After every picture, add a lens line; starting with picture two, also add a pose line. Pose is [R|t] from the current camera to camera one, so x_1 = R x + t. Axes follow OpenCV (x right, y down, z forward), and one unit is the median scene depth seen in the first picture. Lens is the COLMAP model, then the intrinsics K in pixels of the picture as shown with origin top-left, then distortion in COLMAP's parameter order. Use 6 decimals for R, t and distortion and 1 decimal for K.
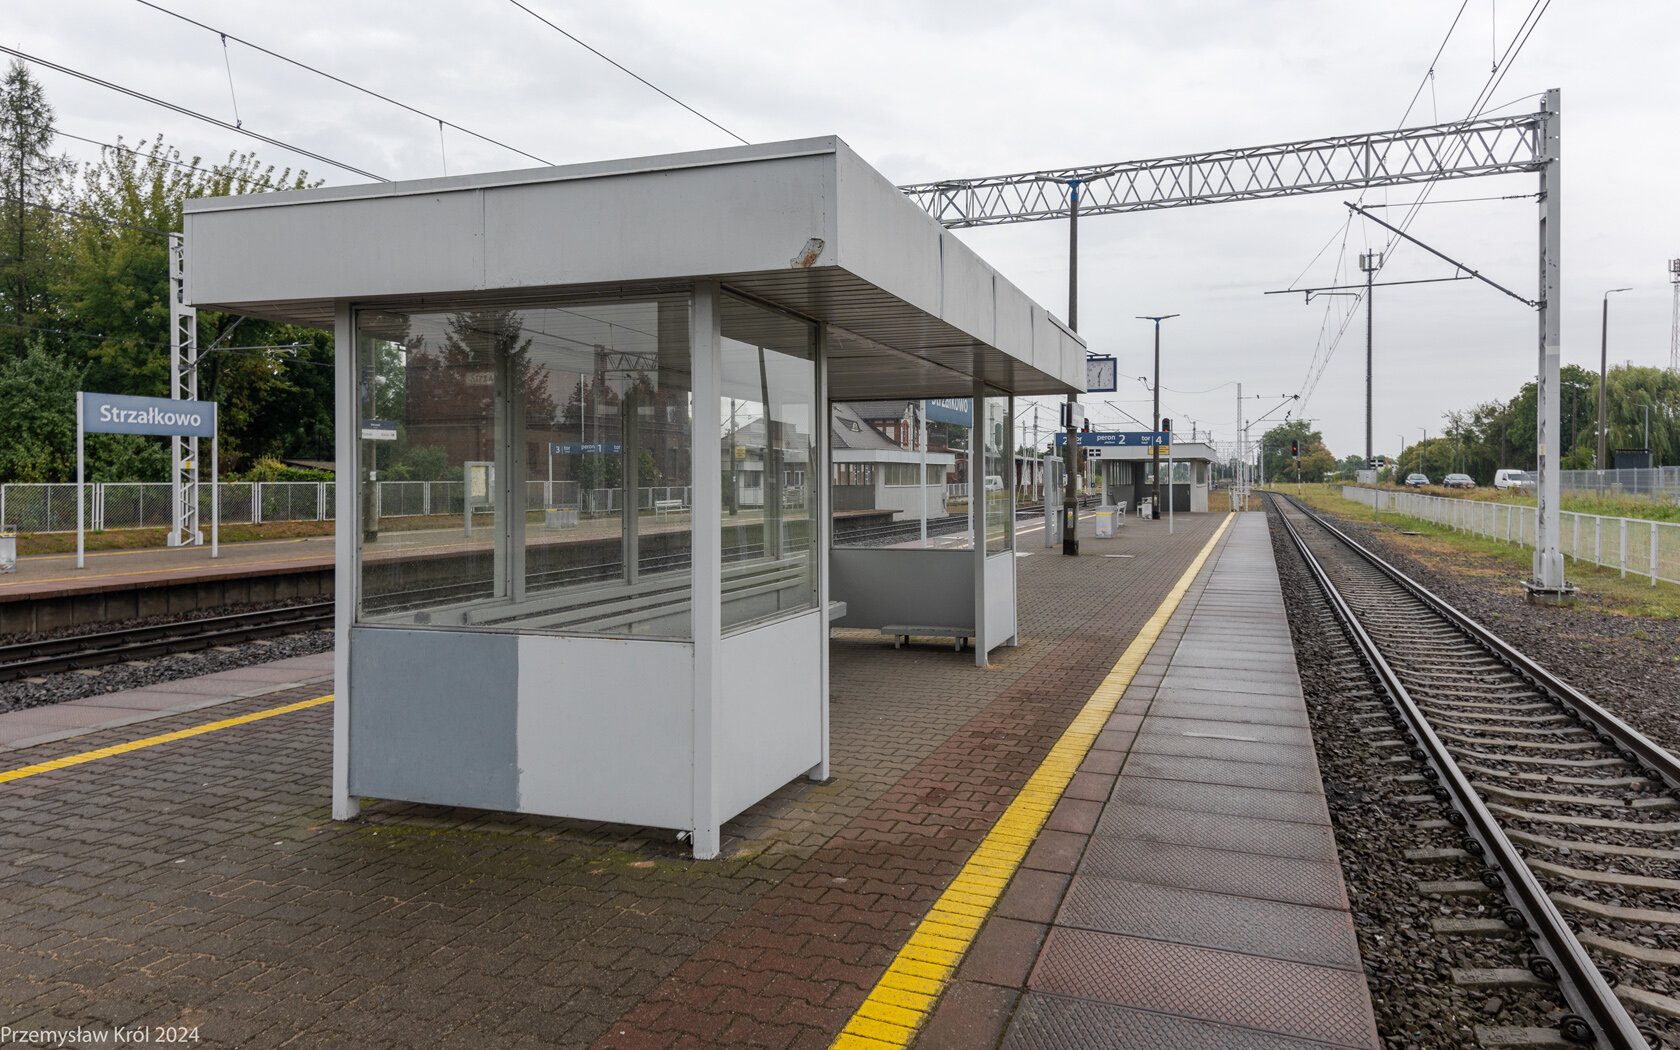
lens RADIAL K [[1134.0, 0, 775.1], [0, 1134.0, 494.3], [0, 0, 1]] dist [0.013393, 0.000018]
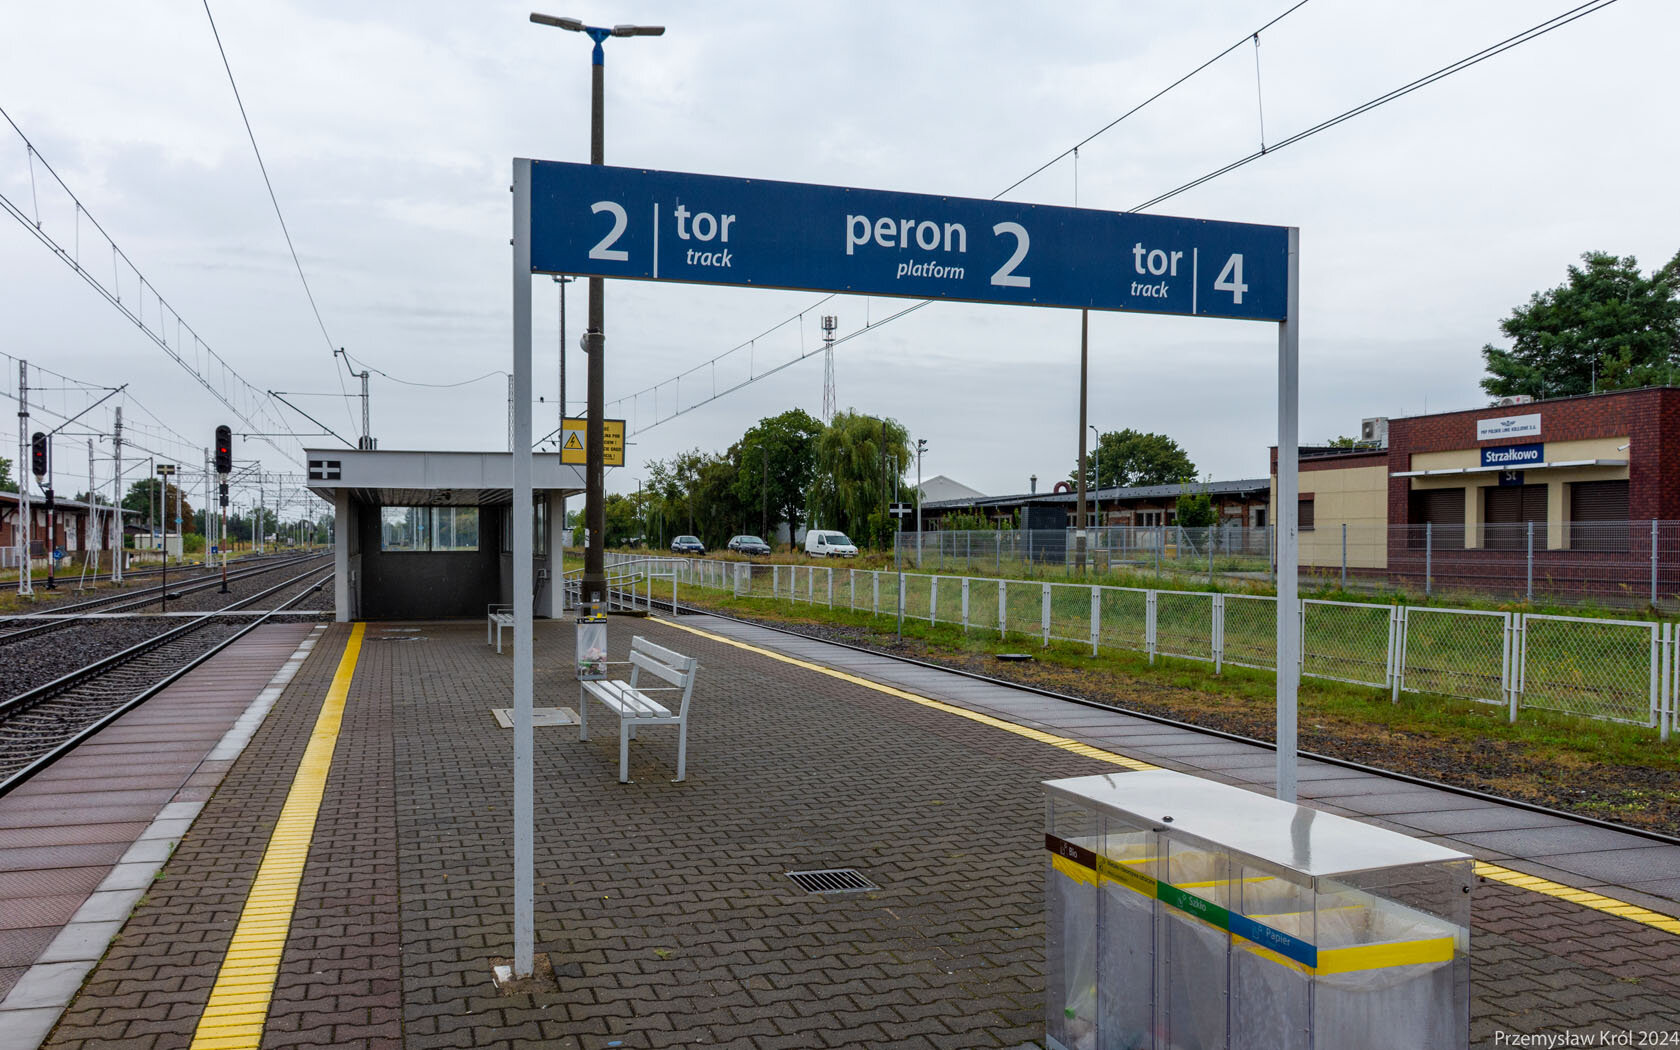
lens RADIAL K [[1330.6, 0, 788.9], [0, 1330.6, 559.0], [0, 0, 1]] dist [0.009638, -0.010504]
pose [[0.762180, -0.005510, 0.647341, 0.051679], [0.005446, 0.999983, 0.002099, -0.003447], [-0.647342, 0.001926, 0.762198, 0.257708]]
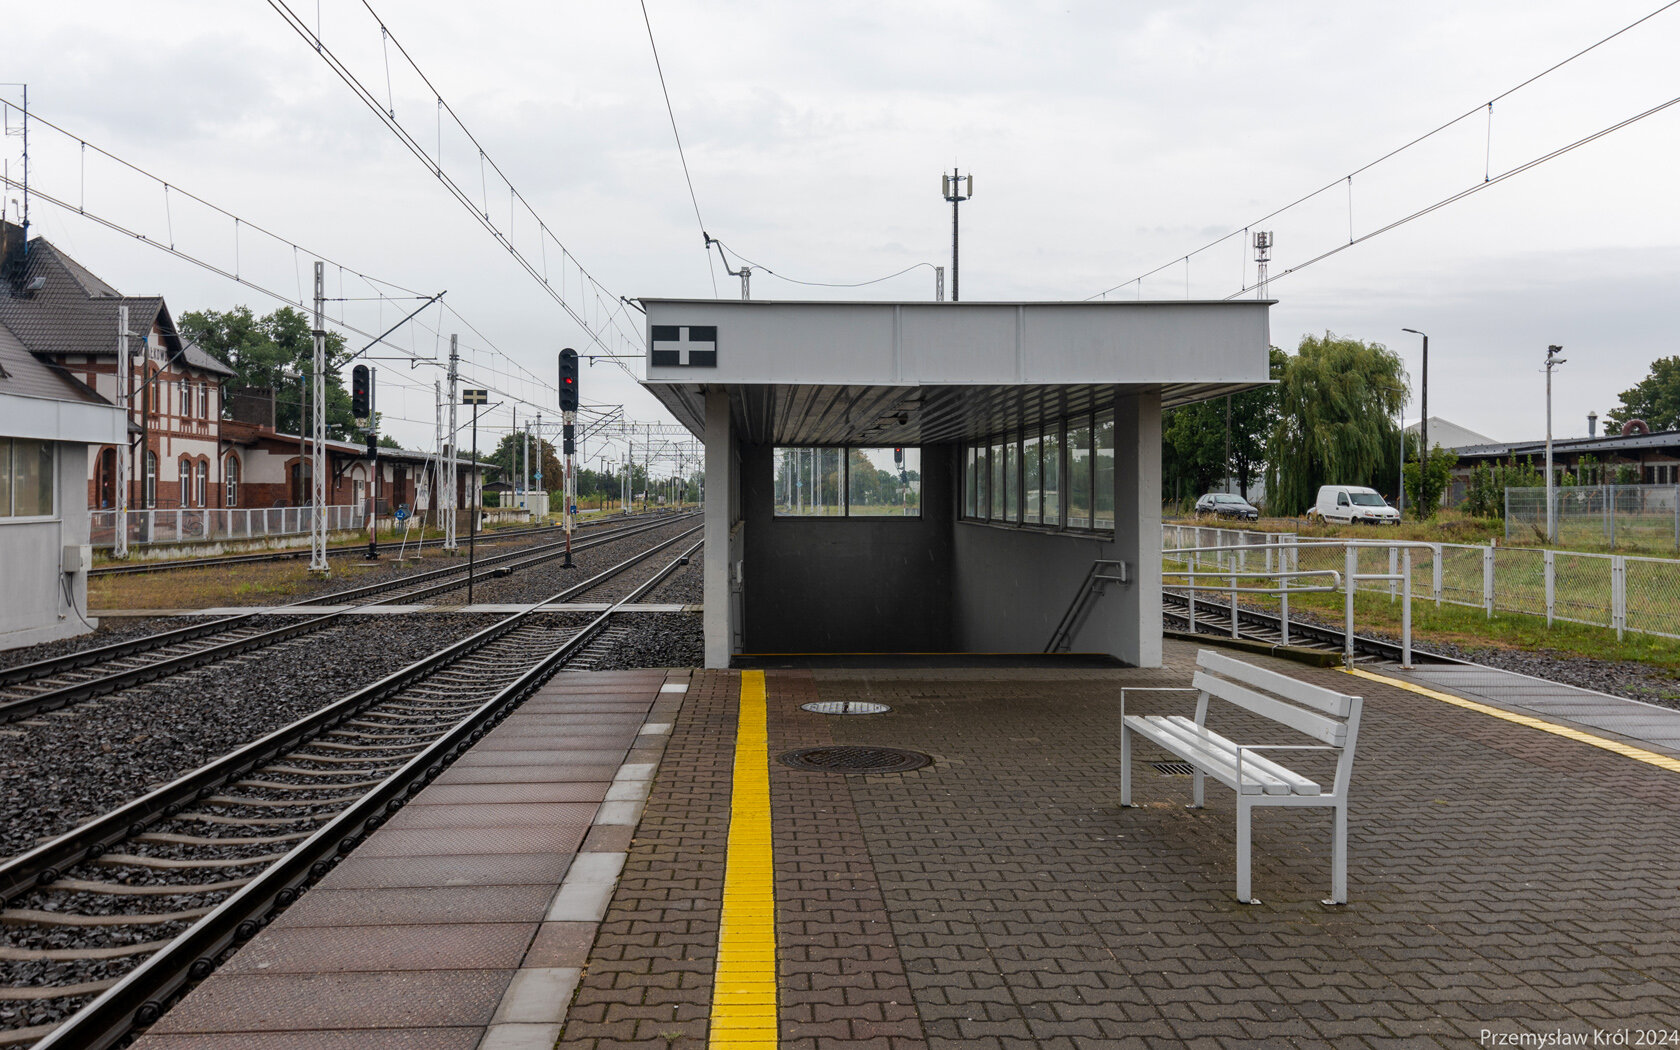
lens RADIAL K [[1444.4, 0, 869.9], [0, 1444.4, 505.0], [0, 0, 1]] dist [0.009404, -0.011073]
pose [[0.883201, 0.002723, 0.468988, 0.092191], [0.001329, 0.999965, -0.008309, -0.005010], [-0.468994, 0.007962, 0.883166, 0.359948]]
